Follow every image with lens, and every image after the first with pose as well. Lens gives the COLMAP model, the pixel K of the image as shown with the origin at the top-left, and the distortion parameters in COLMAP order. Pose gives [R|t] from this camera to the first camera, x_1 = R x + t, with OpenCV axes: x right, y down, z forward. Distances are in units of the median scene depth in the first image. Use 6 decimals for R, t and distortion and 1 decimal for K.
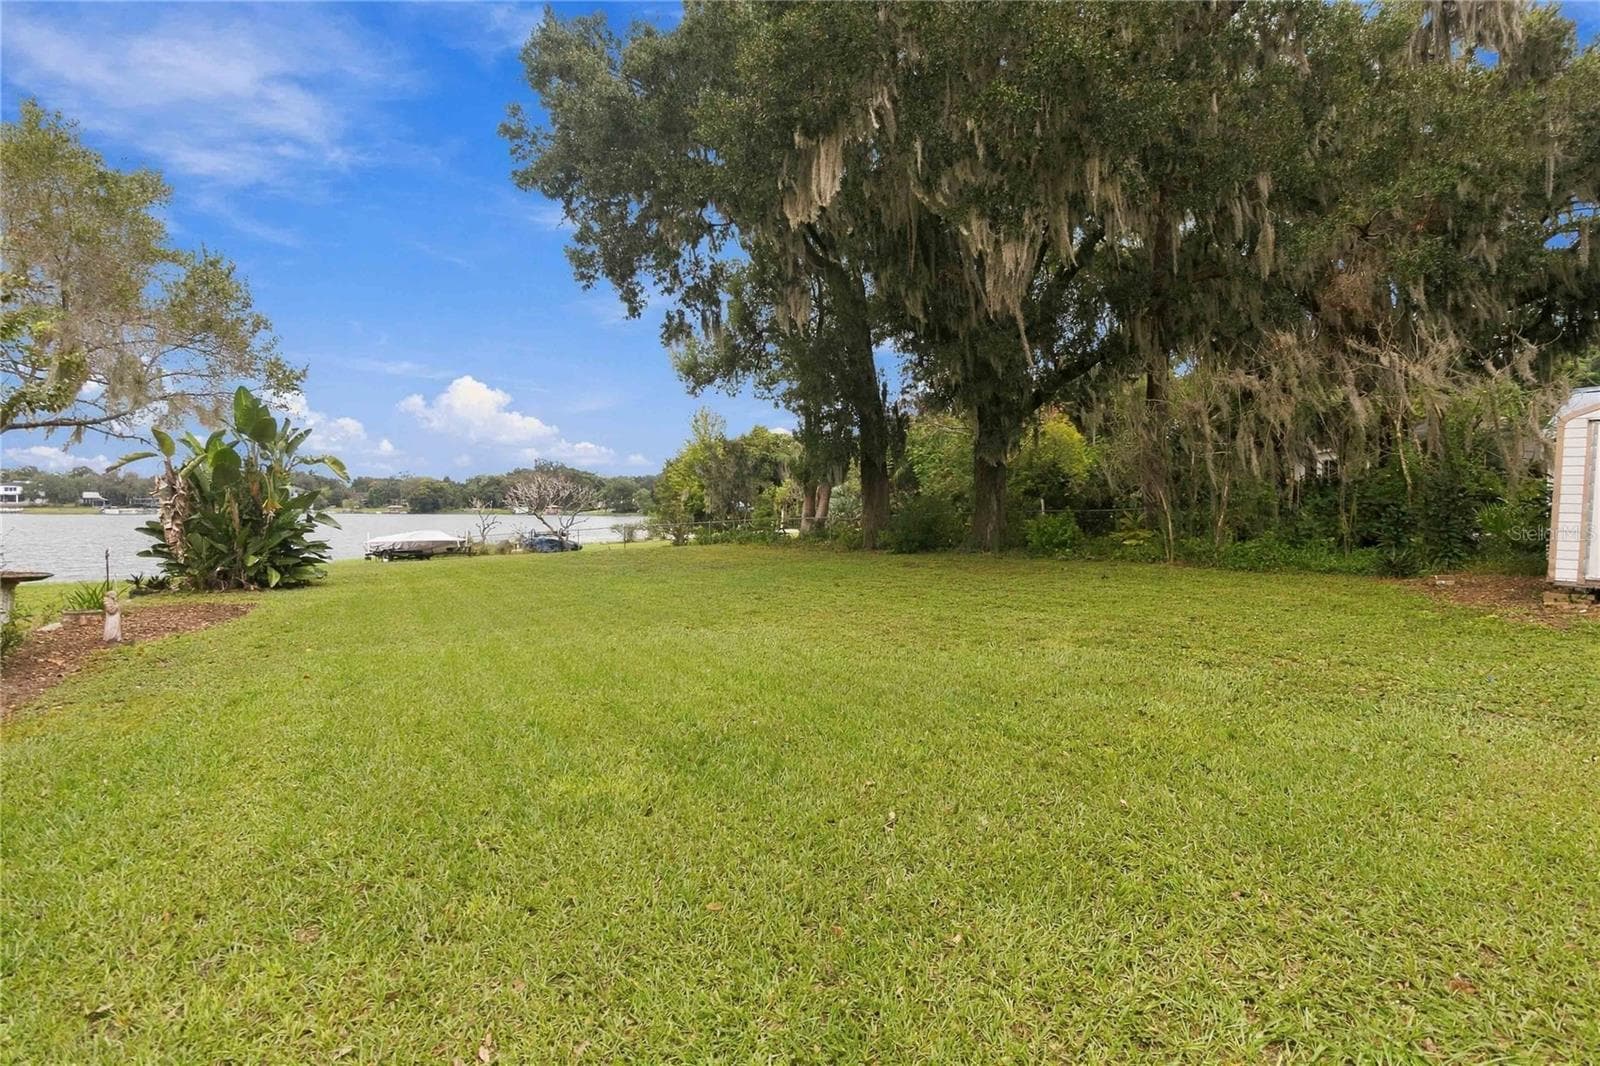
lens RADIAL K [[718.8, 0, 798.5], [0, 718.8, 542.5], [0, 0, 1]] dist [-0.001479, -0.000244]
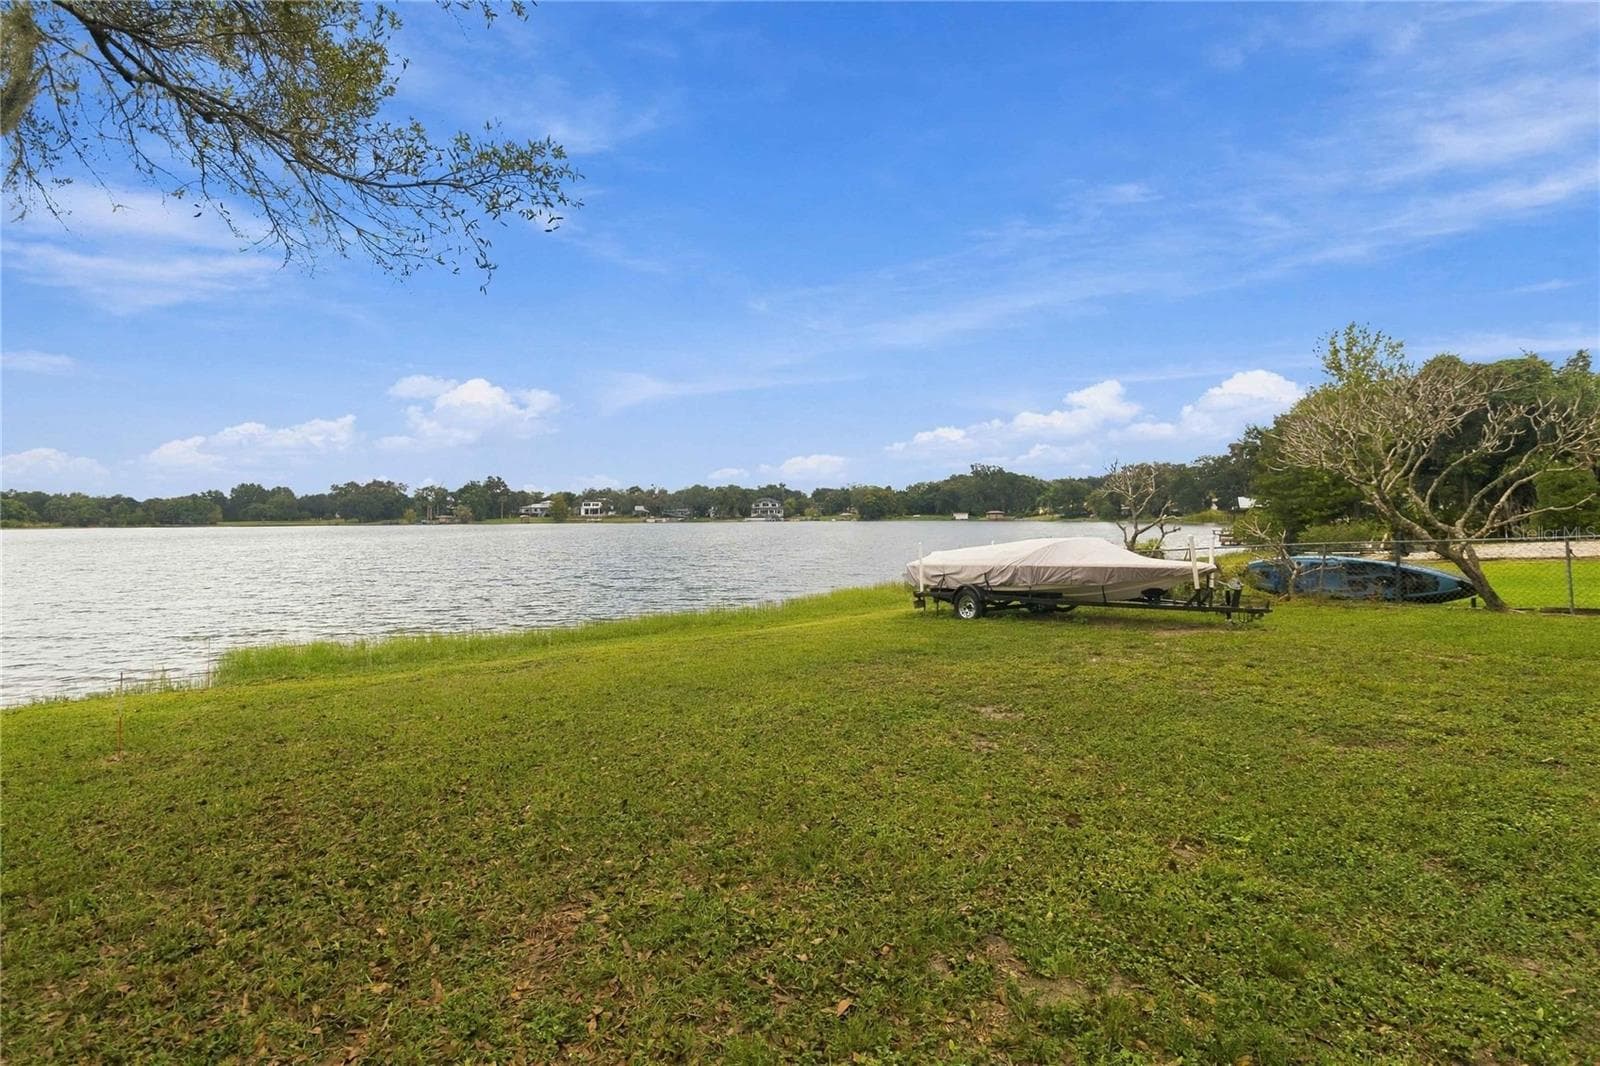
lens RADIAL K [[734.2, 0, 800.0], [0, 734.2, 533.0], [0, 0, 1]] dist [-0.000701, -0.000059]
pose [[0.841899, 0.001192, -0.539634, -0.235421], [-0.013656, 0.999724, -0.019098, -0.004428], [0.539463, 0.023448, 0.841683, 0.342873]]
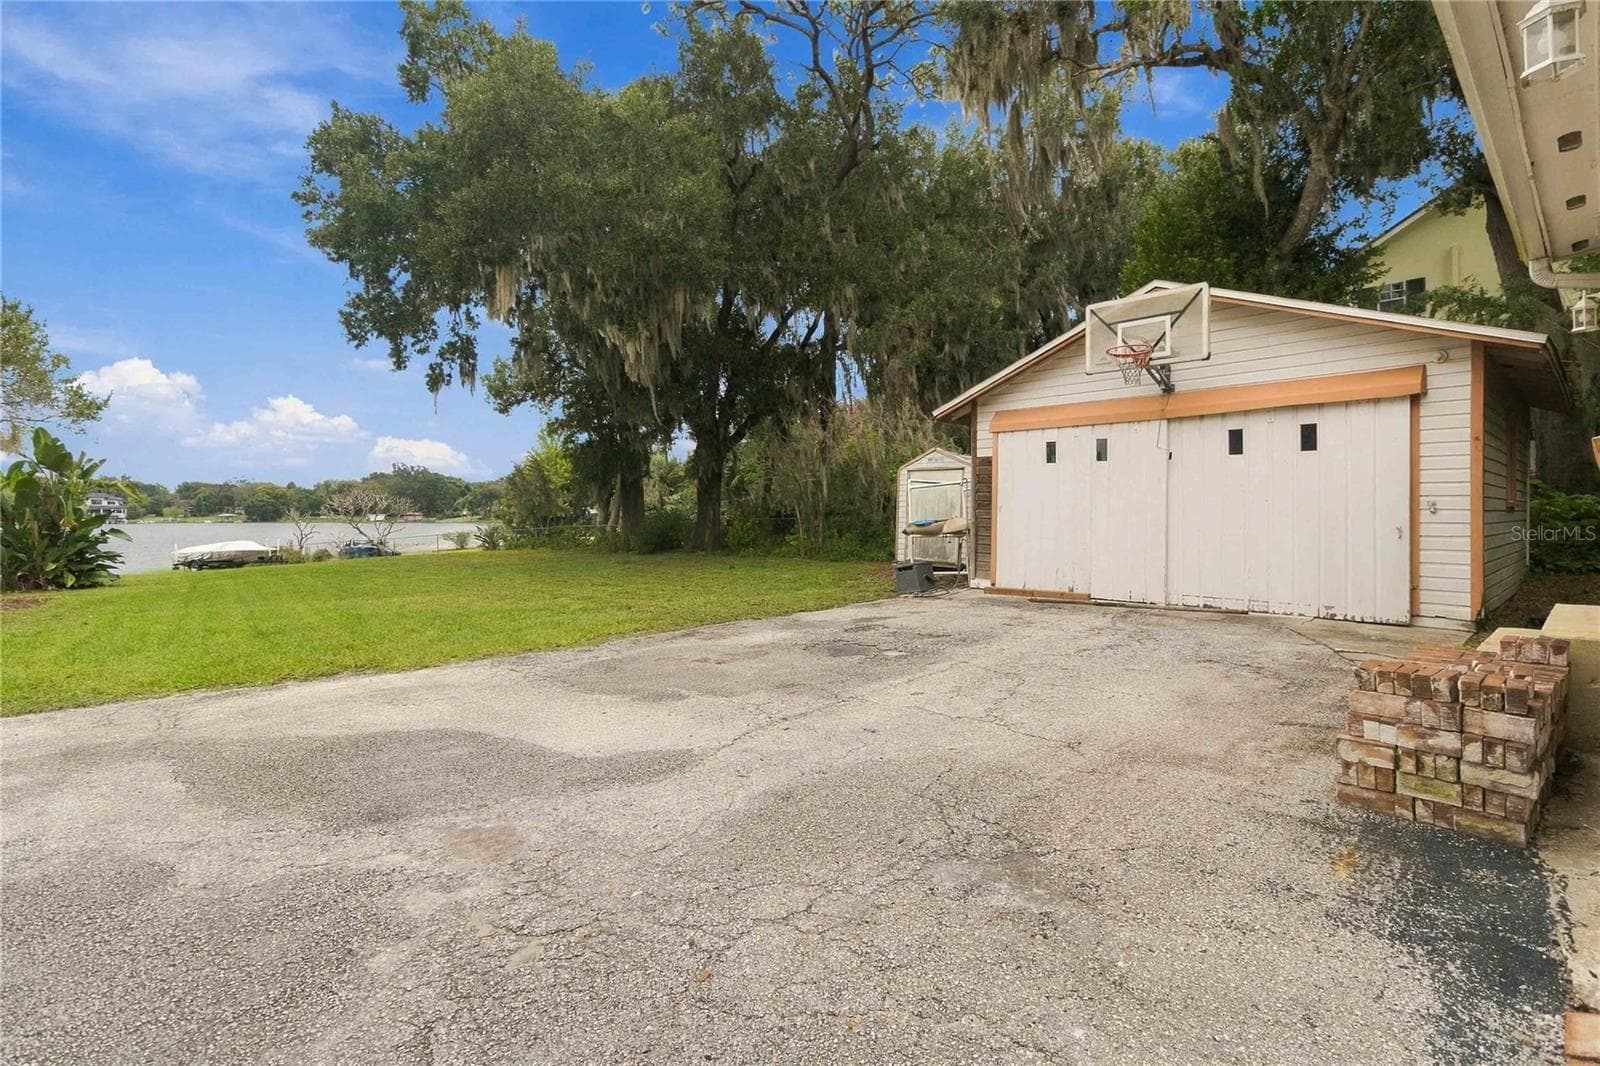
lens RADIAL K [[734.2, 0, 800.0], [0, 734.2, 533.0], [0, 0, 1]] dist [-0.000701, -0.000059]
pose [[0.989375, -0.011873, 0.144899, 0.220807], [0.014637, 0.999730, -0.018022, 0.005386], [-0.144646, 0.019951, 0.989282, -0.289008]]
